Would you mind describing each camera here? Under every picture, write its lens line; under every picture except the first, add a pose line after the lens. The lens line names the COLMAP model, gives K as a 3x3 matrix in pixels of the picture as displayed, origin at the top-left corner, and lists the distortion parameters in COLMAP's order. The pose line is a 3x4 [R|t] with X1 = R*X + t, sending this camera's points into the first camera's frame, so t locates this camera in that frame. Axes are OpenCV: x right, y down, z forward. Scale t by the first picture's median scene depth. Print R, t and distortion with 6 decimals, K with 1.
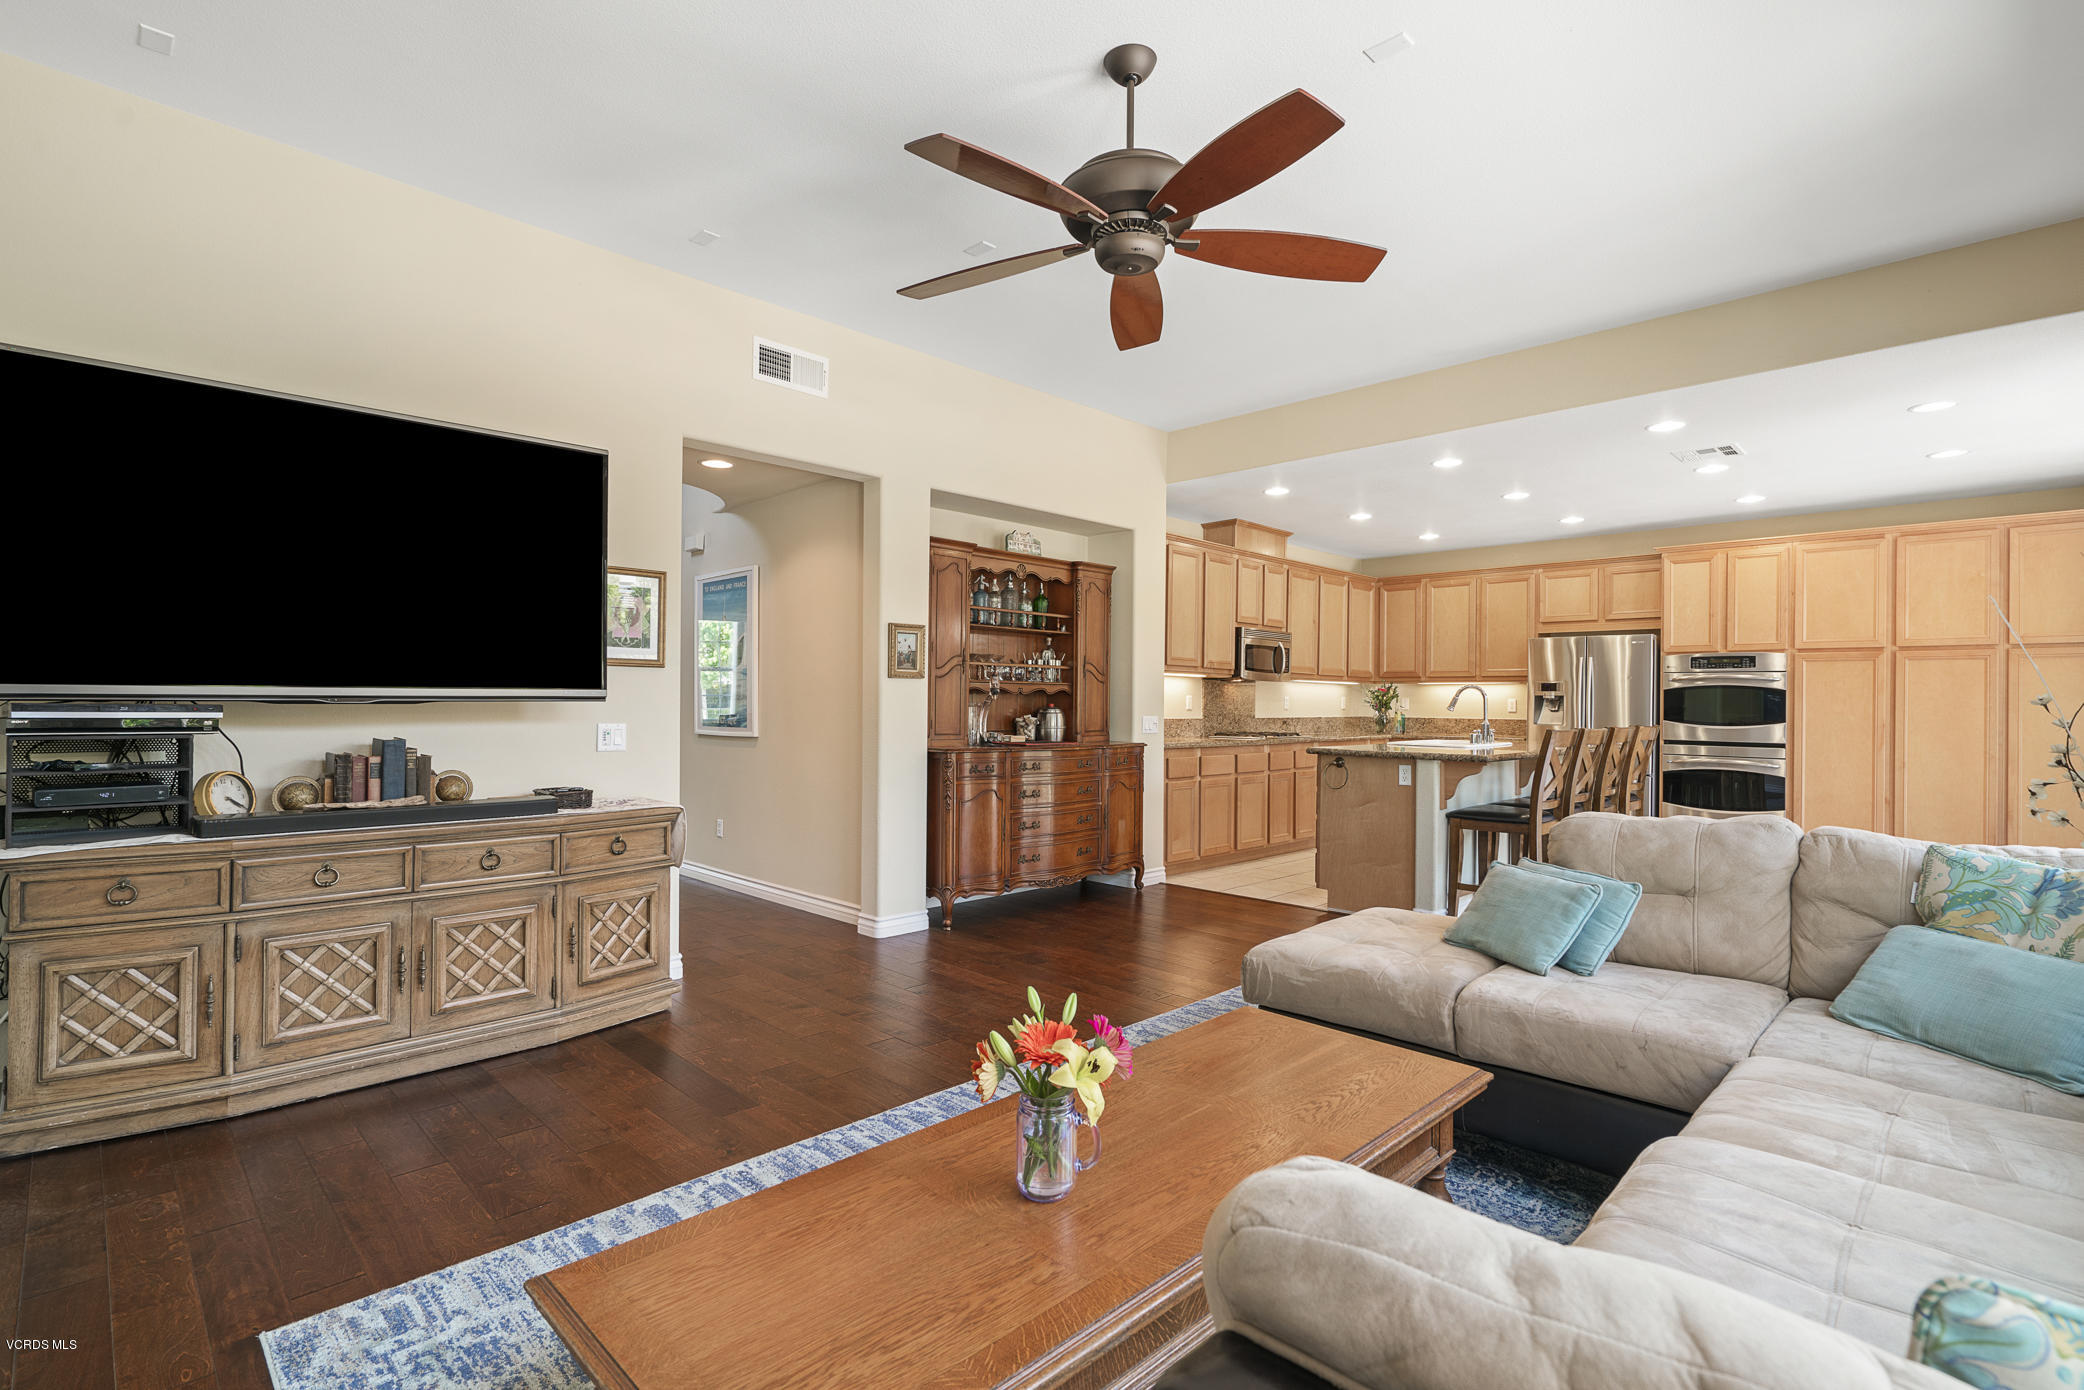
lens RADIAL K [[978.7, 0, 1046.1], [0, 978.7, 702.7], [0, 0, 1]] dist [0.012254, -0.000289]
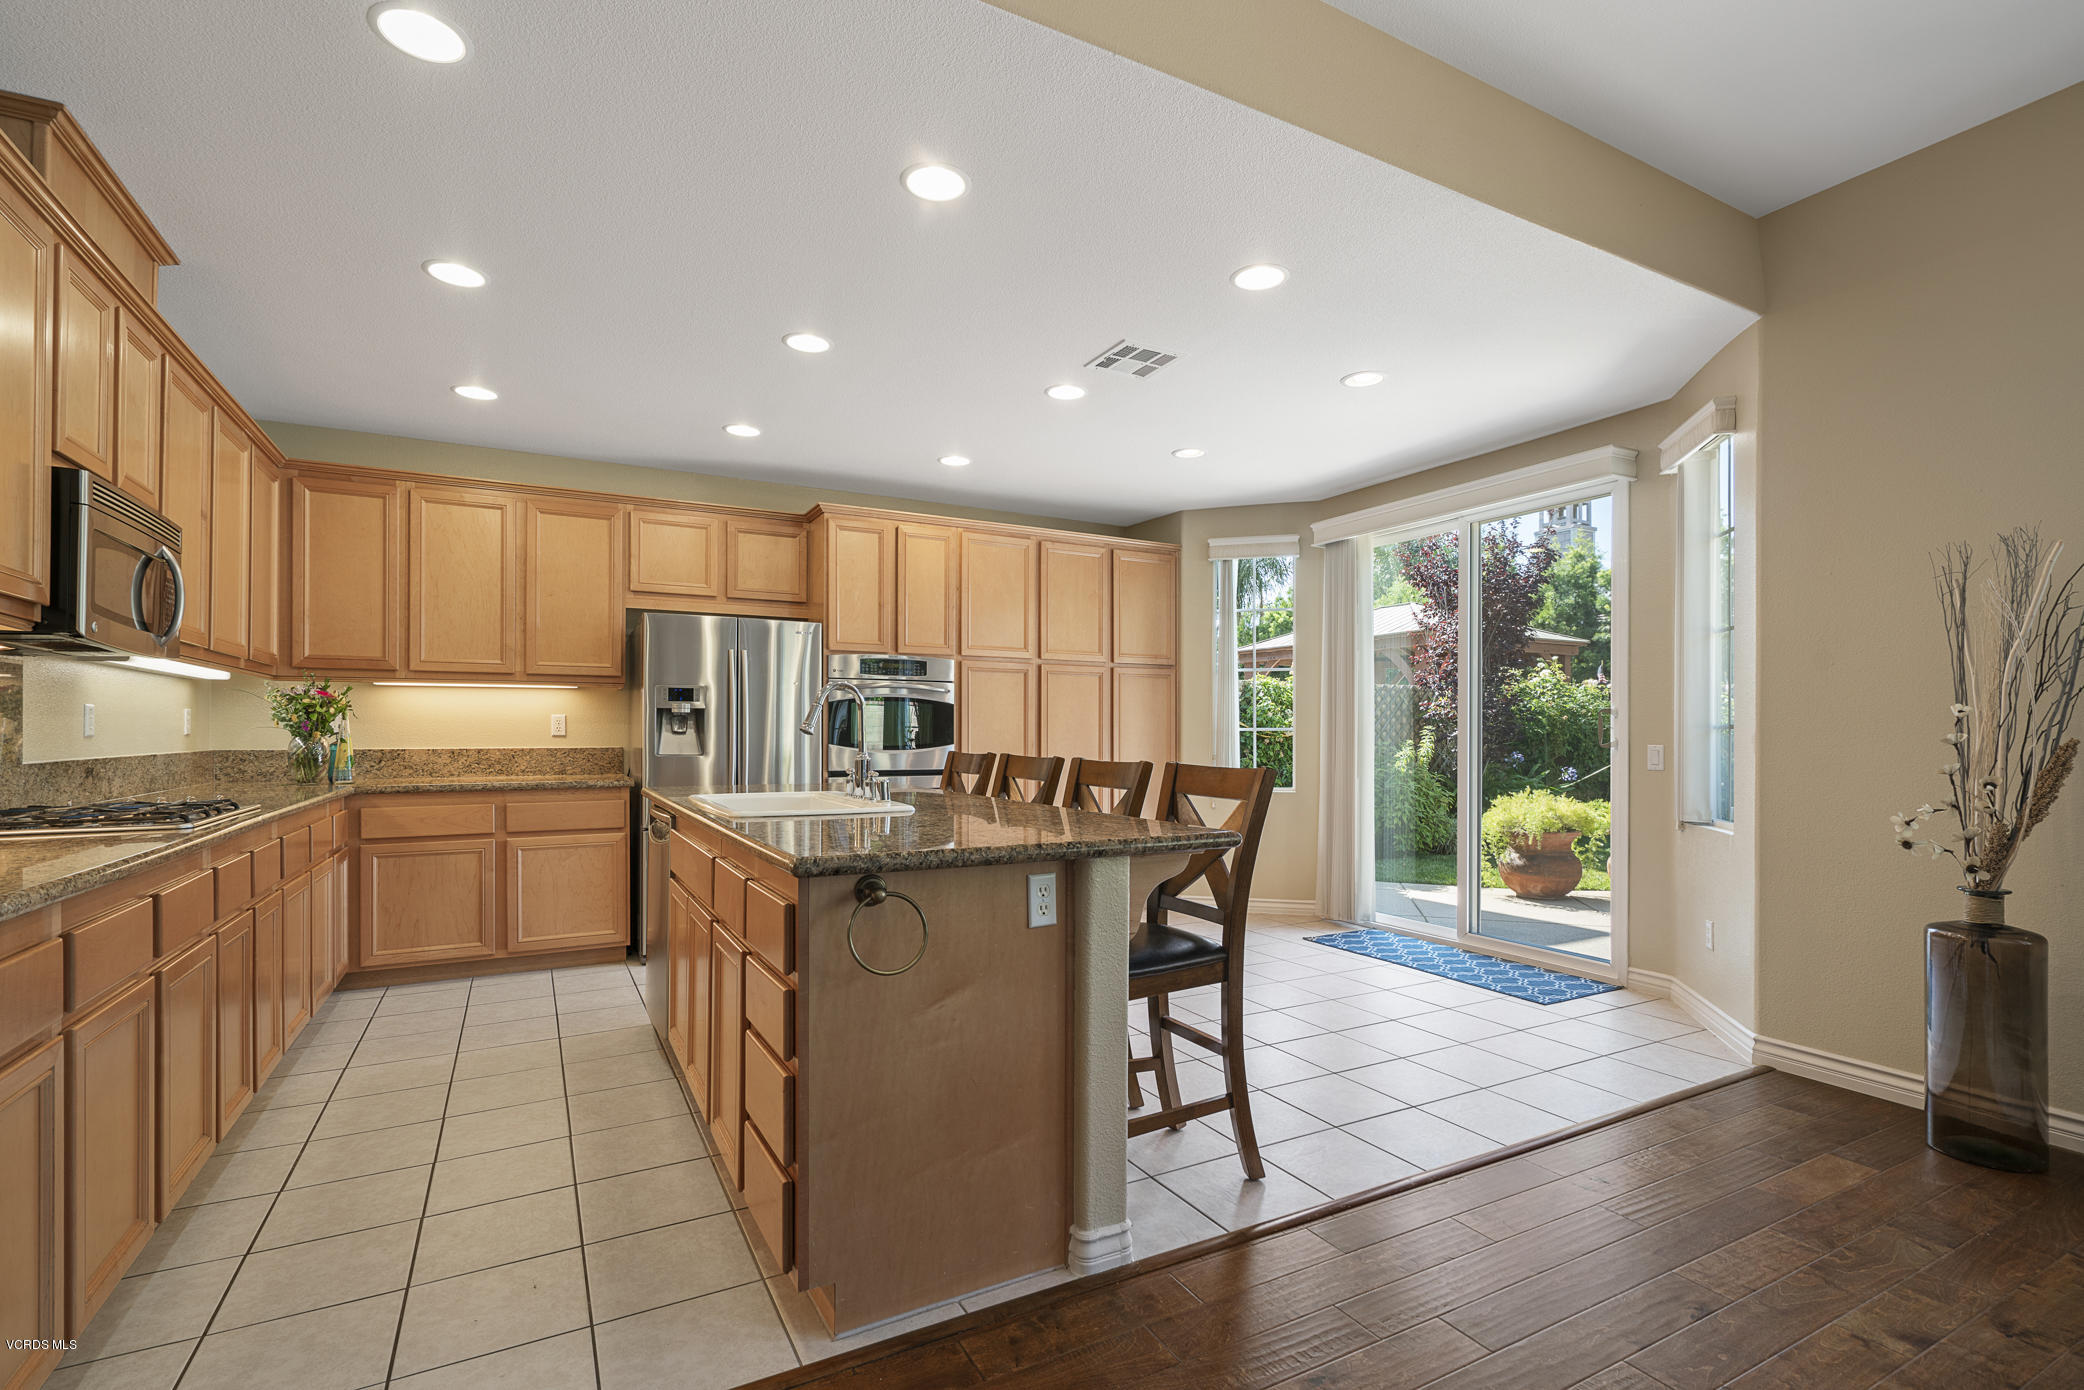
lens RADIAL K [[954.5, 0, 1039.5], [0, 954.5, 734.5], [0, 0, 1]] dist [-0.001381, 0.000185]
pose [[0.290920, -0.011708, 0.956676, 0.002141], [0.001340, 0.999929, 0.011830, 0.002759], [-0.956746, -0.002160, 0.290915, 0.708598]]
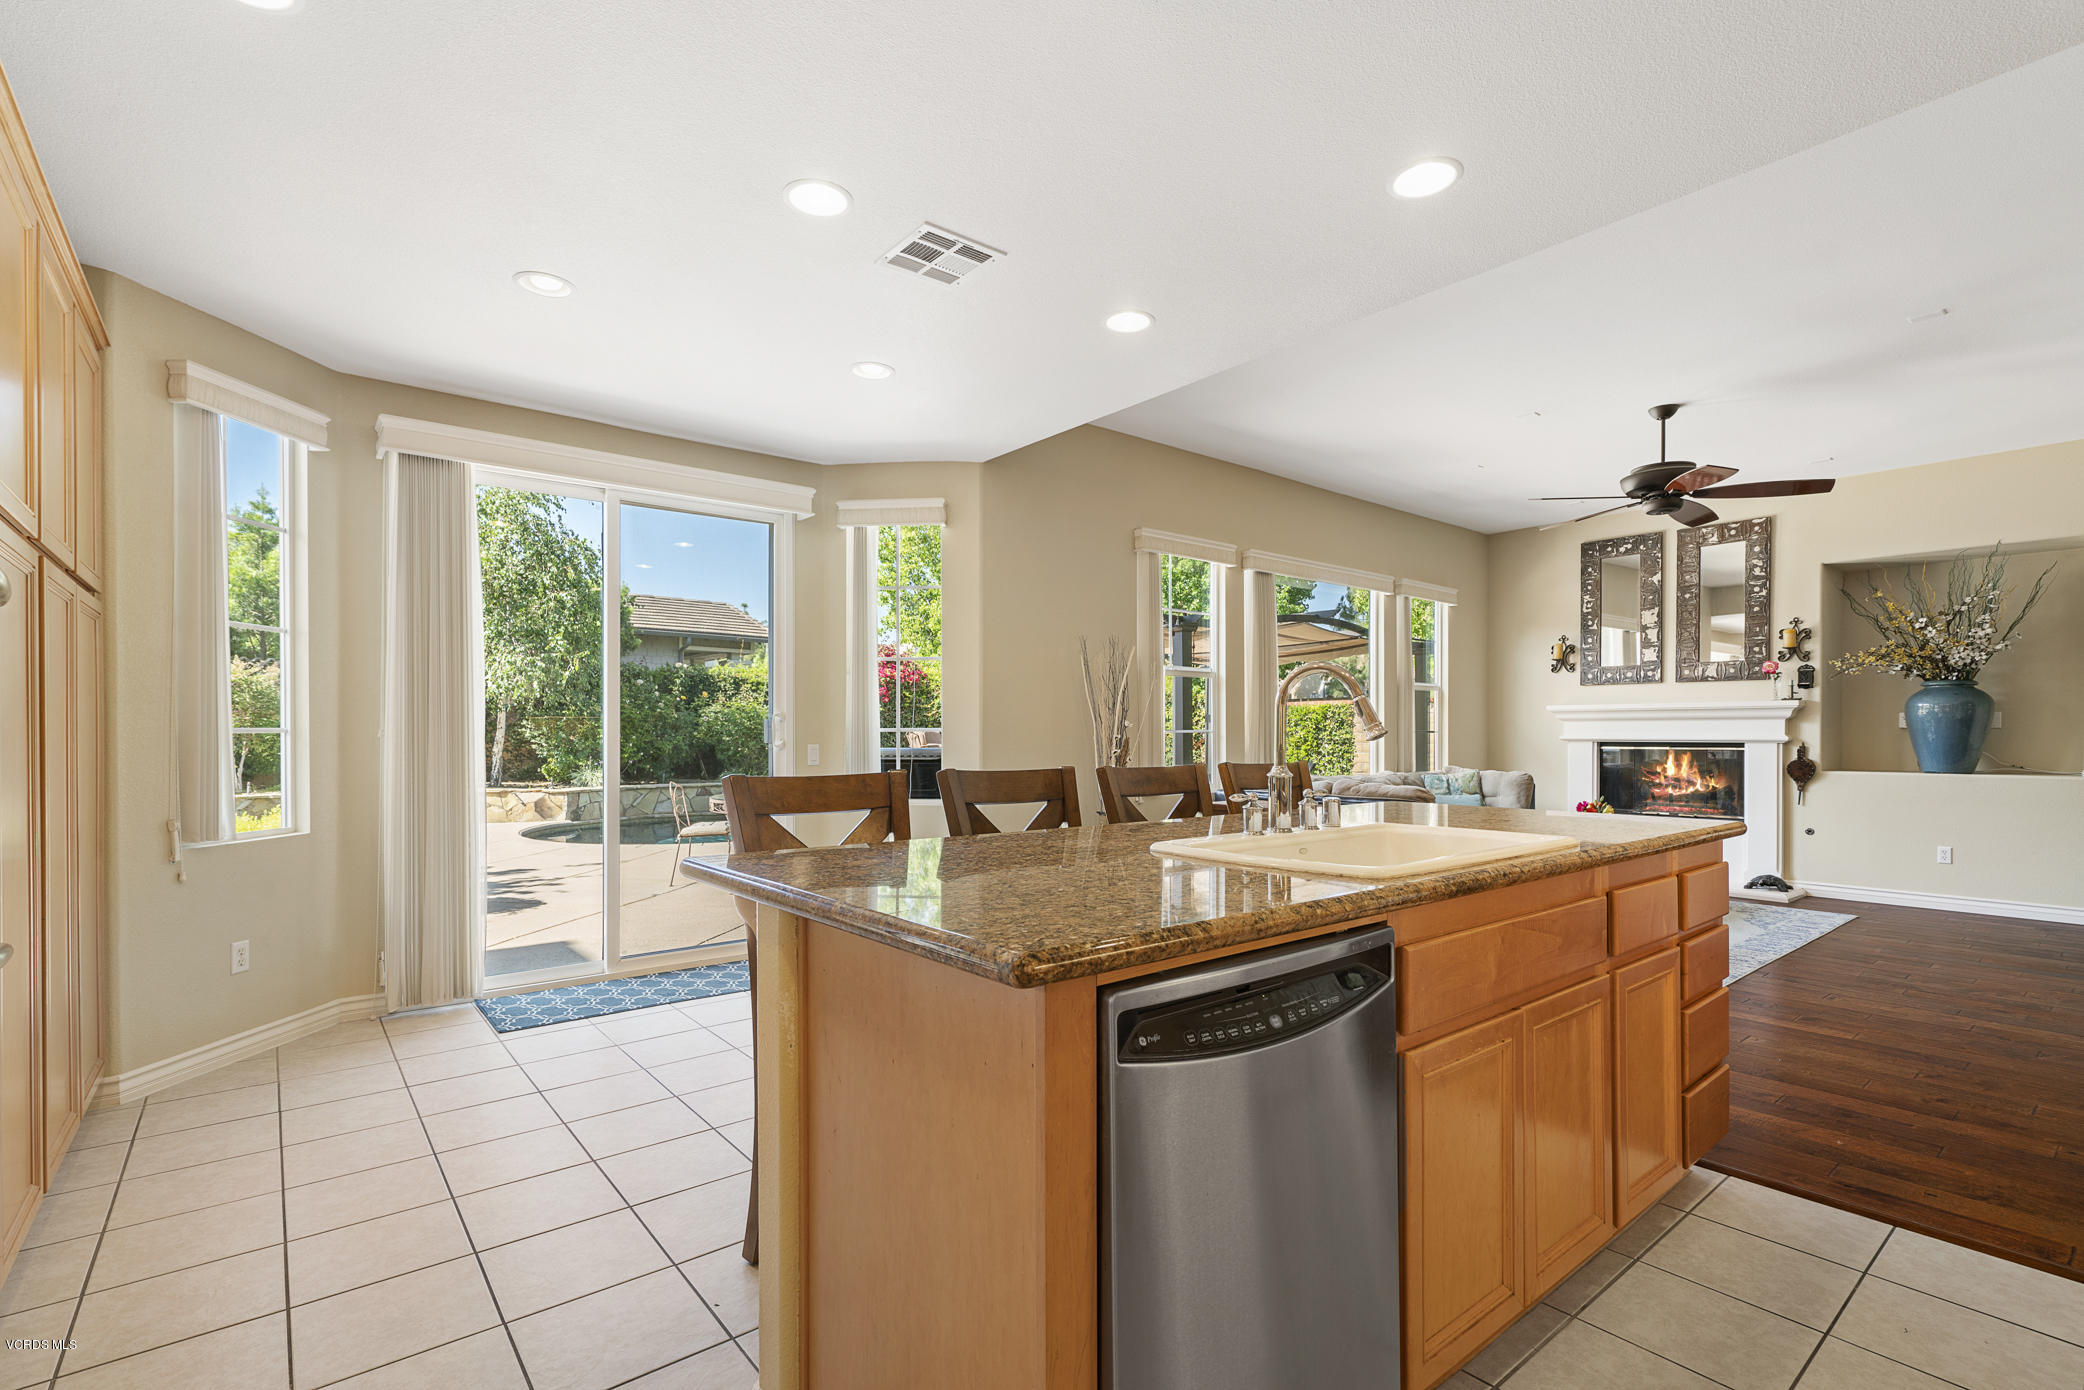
lens RADIAL K [[954.5, 0, 1039.5], [0, 954.5, 734.5], [0, 0, 1]] dist [-0.001381, 0.000185]
pose [[-0.993761, -0.009457, 0.111125, 0.453696], [-0.009281, 0.999955, 0.002101, 0.006039], [-0.111140, 0.001057, -0.993804, 1.240389]]
